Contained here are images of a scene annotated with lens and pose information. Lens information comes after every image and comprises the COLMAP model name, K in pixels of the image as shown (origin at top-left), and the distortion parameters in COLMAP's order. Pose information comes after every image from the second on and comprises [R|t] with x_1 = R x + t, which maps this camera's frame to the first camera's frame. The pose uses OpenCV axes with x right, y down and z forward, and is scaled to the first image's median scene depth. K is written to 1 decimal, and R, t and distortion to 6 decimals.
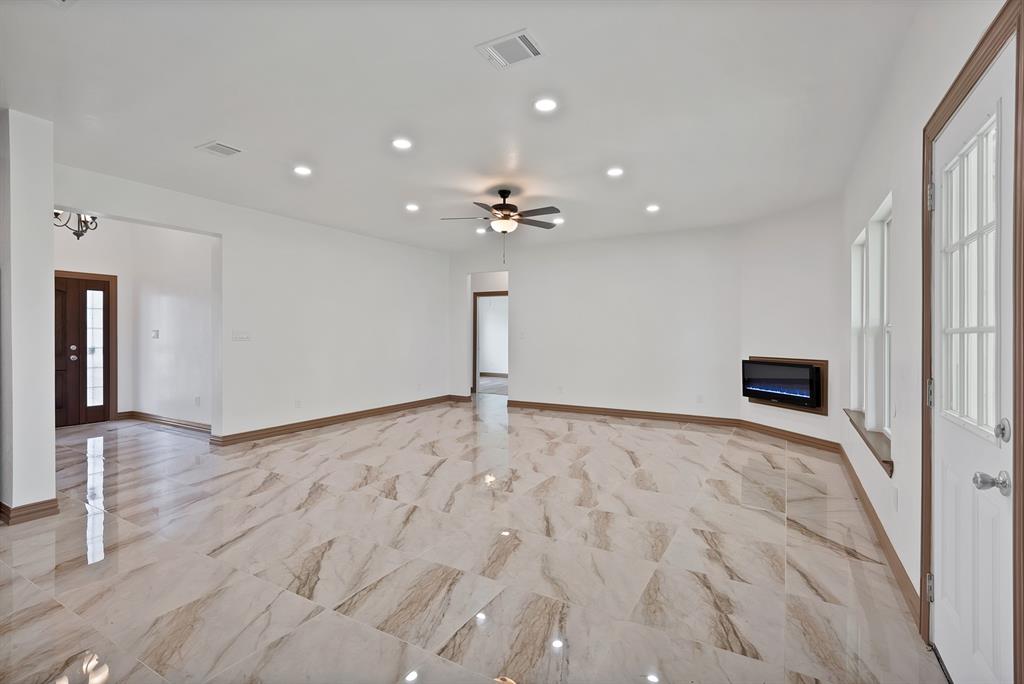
lens RADIAL K [[476.5, 0, 511.8], [0, 476.5, 335.5], [0, 0, 1]] dist [0.002910, 0.002712]
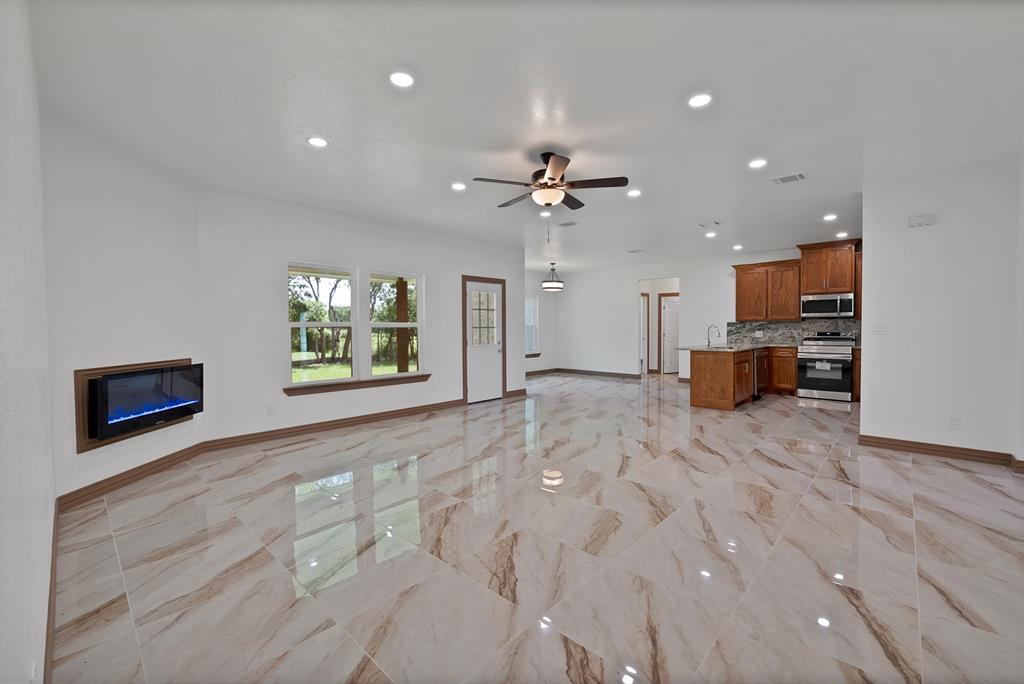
lens RADIAL K [[422.1, 0, 506.4], [0, 422.1, 340.6], [0, 0, 1]] dist [-0.007675, 0.002047]
pose [[-0.971123, -0.002416, 0.238569, -0.114840], [0.004990, 0.999524, 0.030434, -0.002906], [-0.238529, 0.030746, -0.970649, 1.648858]]
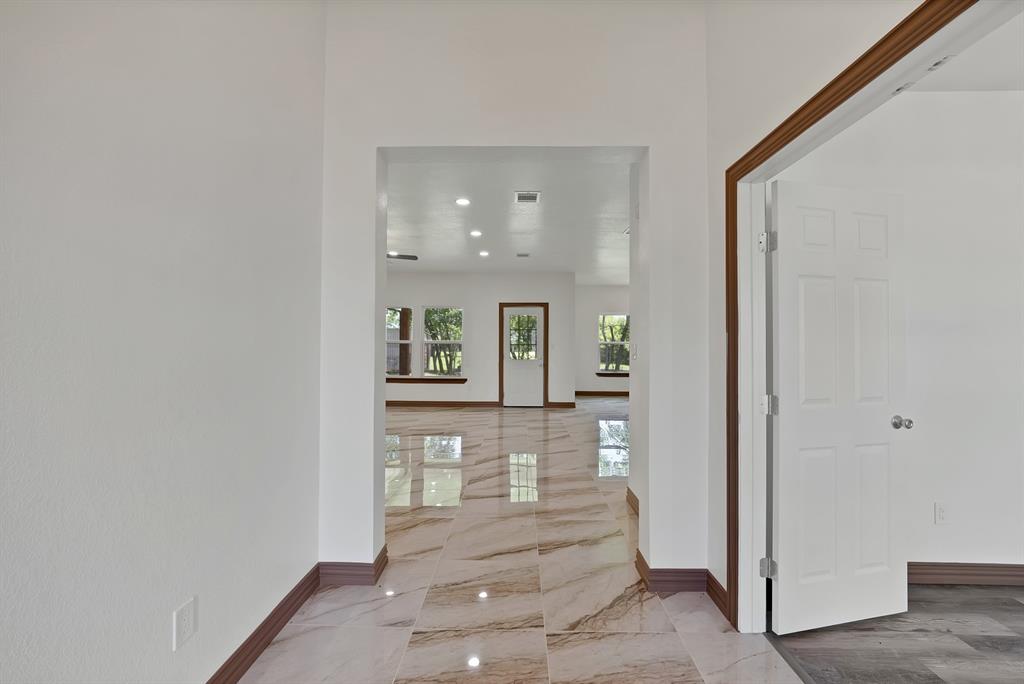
lens RADIAL K [[422.1, 0, 503.8], [0, 422.1, 344.8], [0, 0, 1]] dist [-0.007675, 0.002047]
pose [[-0.468060, -0.000690, 0.883697, -1.143804], [-0.007246, 0.999969, -0.003057, 0.002087], [-0.883667, -0.007834, -0.468050, 1.153211]]
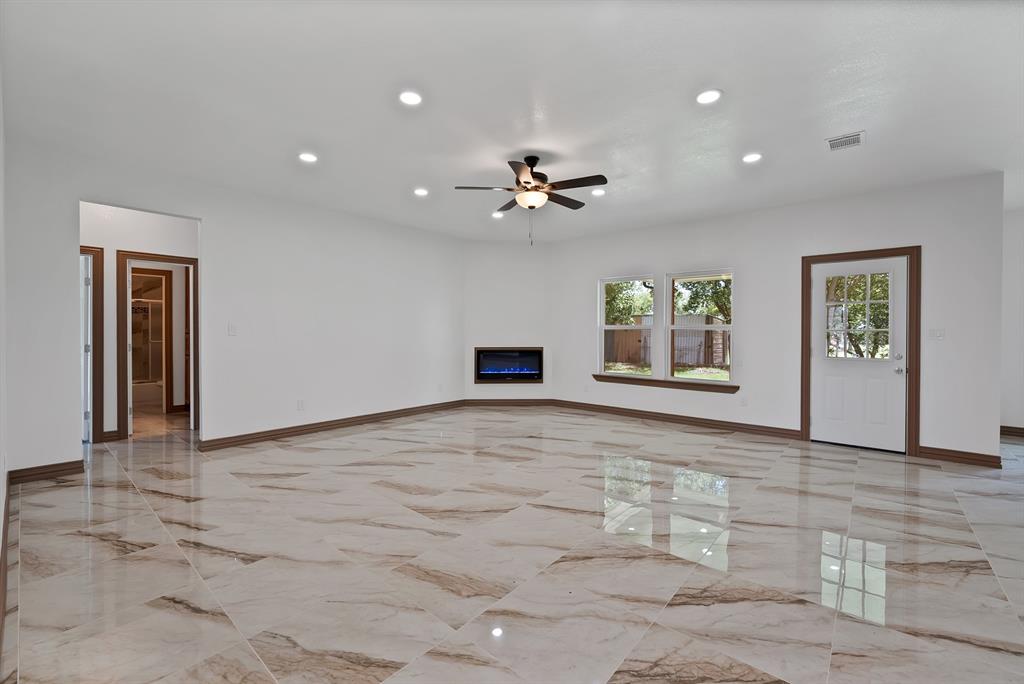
lens RADIAL K [[422.1, 0, 513.0], [0, 422.1, 337.7], [0, 0, 1]] dist [-0.007675, 0.002047]
pose [[0.185142, -0.016296, 0.982577, -0.713855], [-0.002114, 0.999854, 0.016981, -0.002774], [-0.982710, -0.005221, 0.185080, 0.852958]]
